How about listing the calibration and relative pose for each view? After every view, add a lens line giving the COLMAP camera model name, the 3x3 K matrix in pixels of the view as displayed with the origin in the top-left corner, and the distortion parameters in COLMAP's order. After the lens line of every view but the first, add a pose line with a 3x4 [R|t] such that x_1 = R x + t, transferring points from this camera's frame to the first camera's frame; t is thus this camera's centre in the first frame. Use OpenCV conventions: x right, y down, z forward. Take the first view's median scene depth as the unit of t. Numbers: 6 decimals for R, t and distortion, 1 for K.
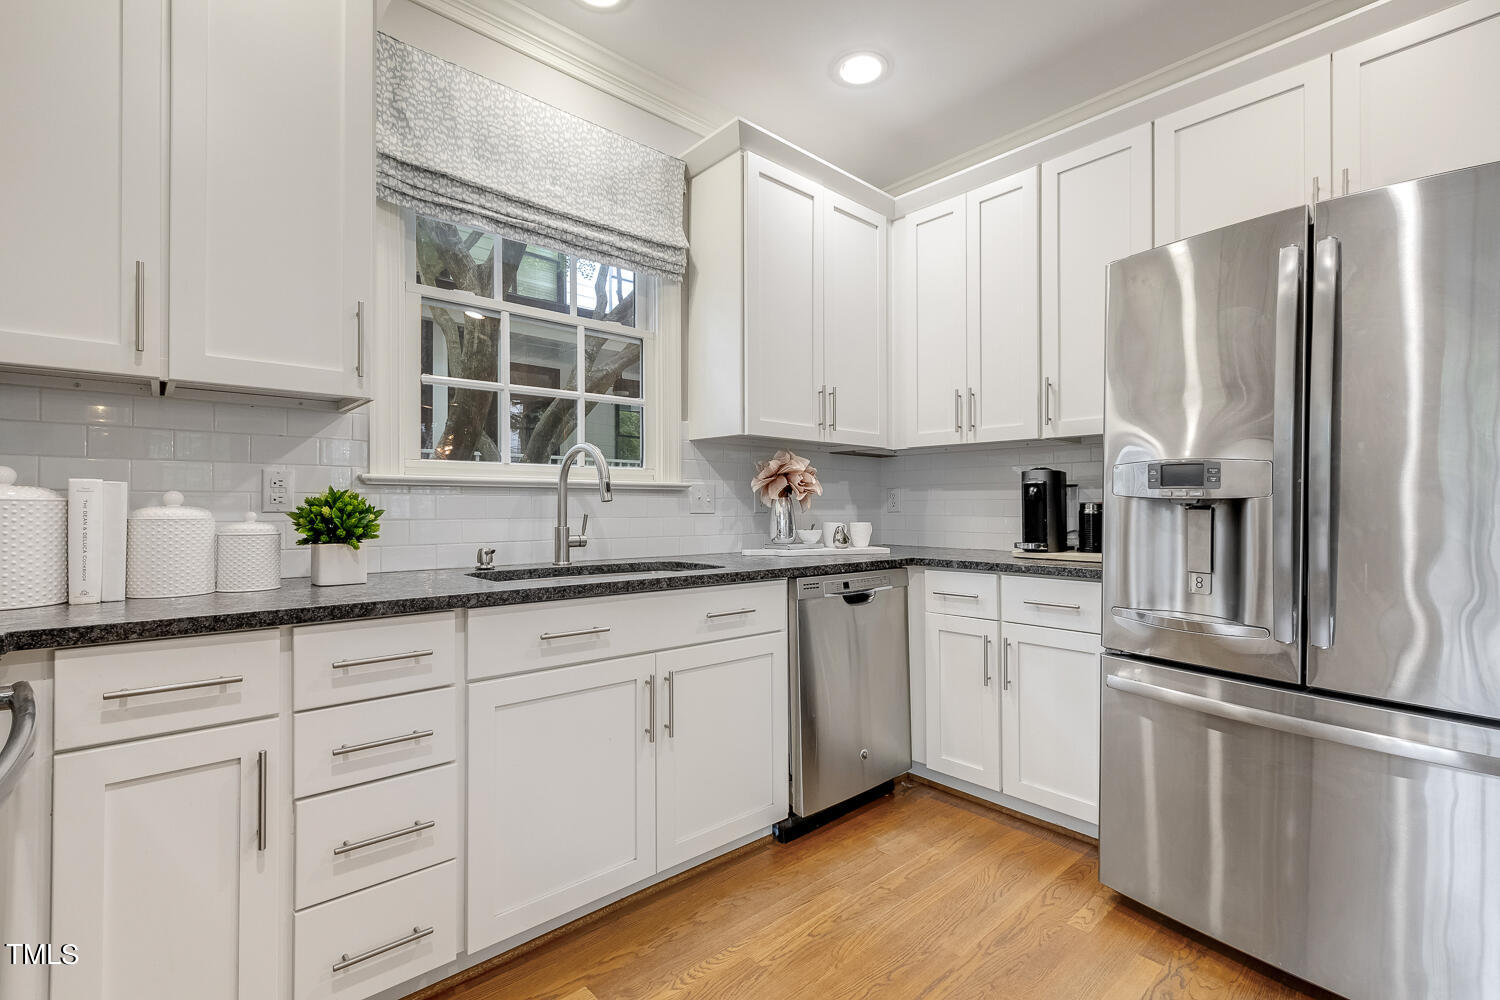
lens RADIAL K [[677.4, 0, 761.5], [0, 677.4, 500.7], [0, 0, 1]] dist [0.002529, -0.002438]
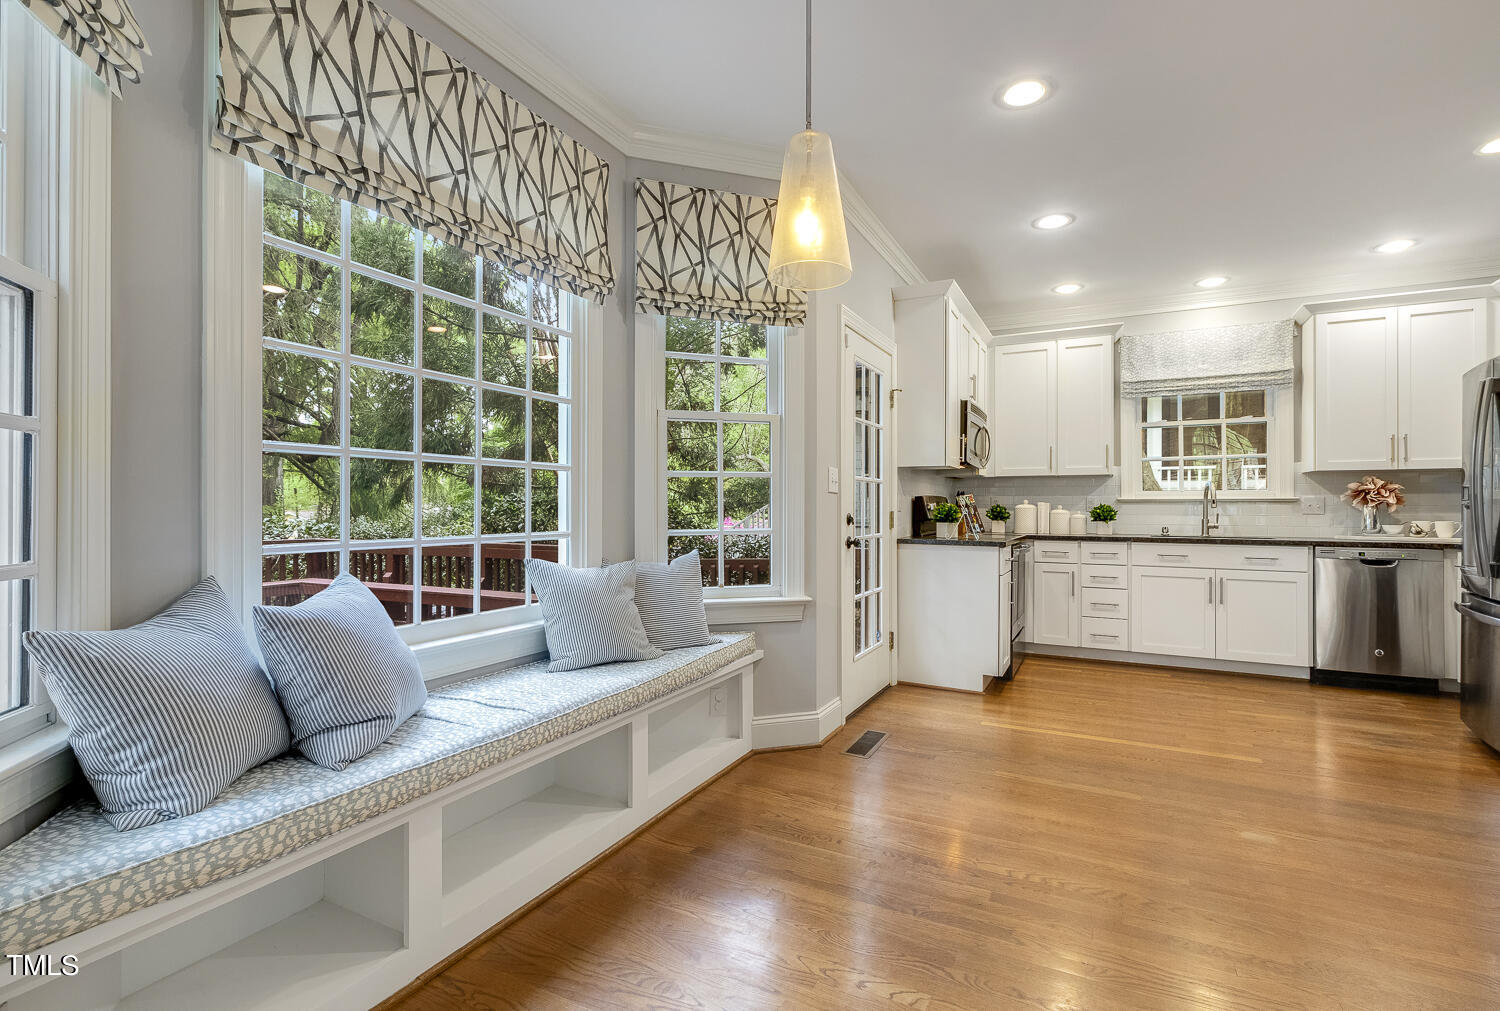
lens RADIAL K [[661.0, 0, 766.8], [0, 661.0, 506.2], [0, 0, 1]] dist [0.000624, 0.000298]
pose [[0.347302, -0.003948, -0.937745, 1.313013], [0.005761, 0.999981, -0.002077, -0.007997], [0.937735, -0.004681, 0.347319, -1.168678]]
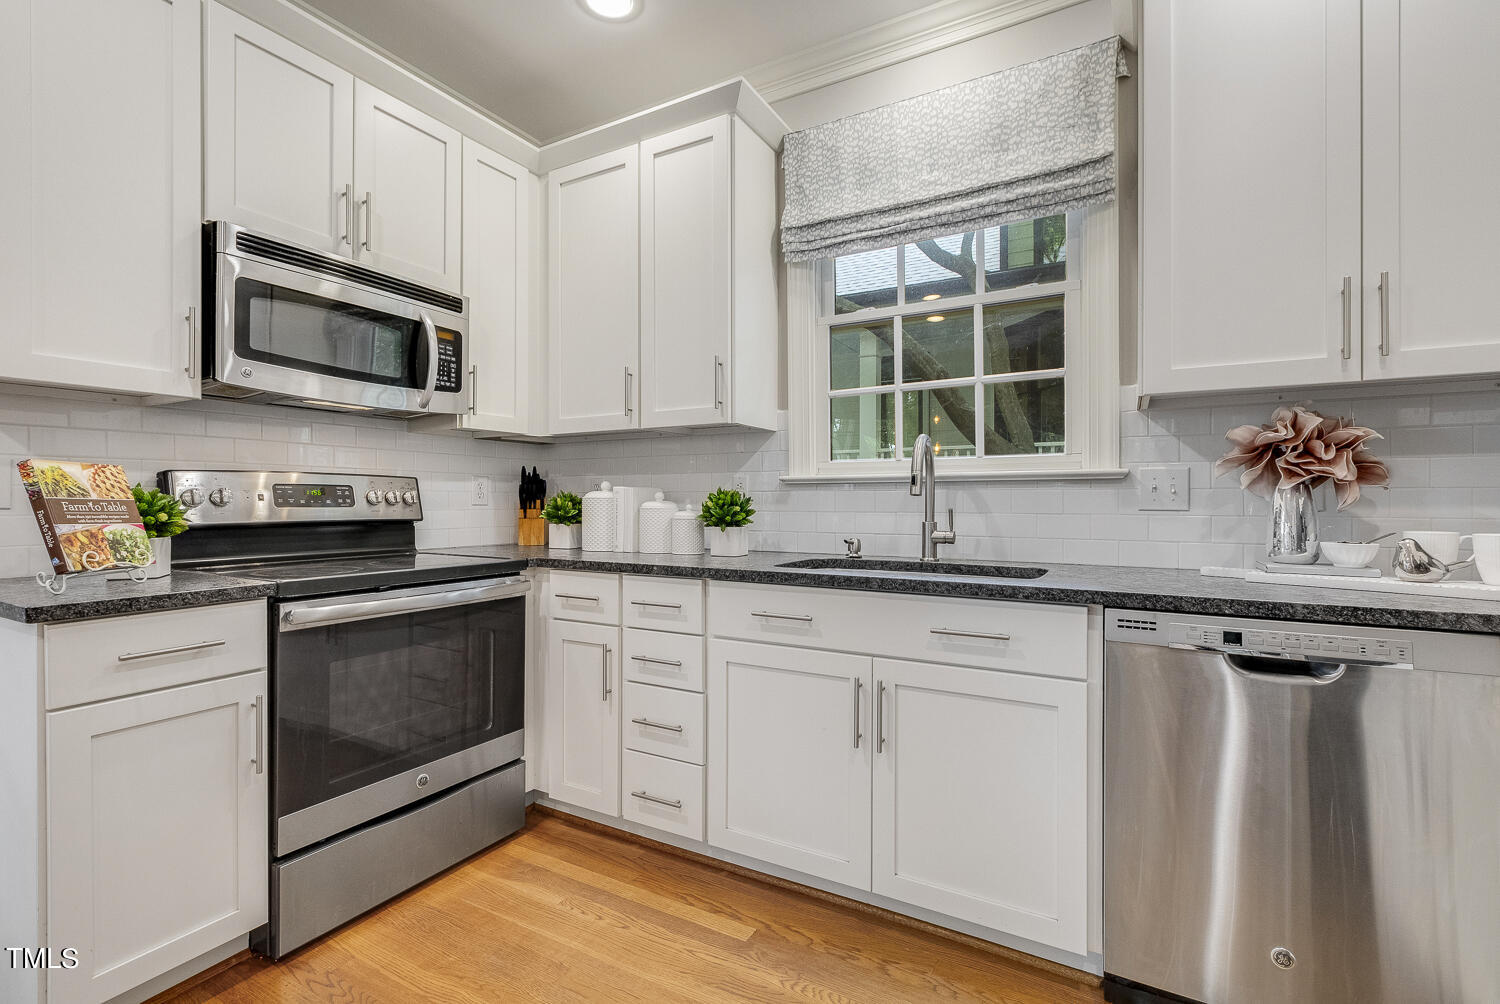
lens RADIAL K [[677.4, 0, 737.3], [0, 677.4, 503.1], [0, 0, 1]] dist [0.002529, -0.002438]
pose [[0.303684, 0.000233, -0.952773, 0.581981], [0.008720, 0.999957, 0.003024, 0.006933], [0.952733, -0.009227, 0.303669, 0.464973]]
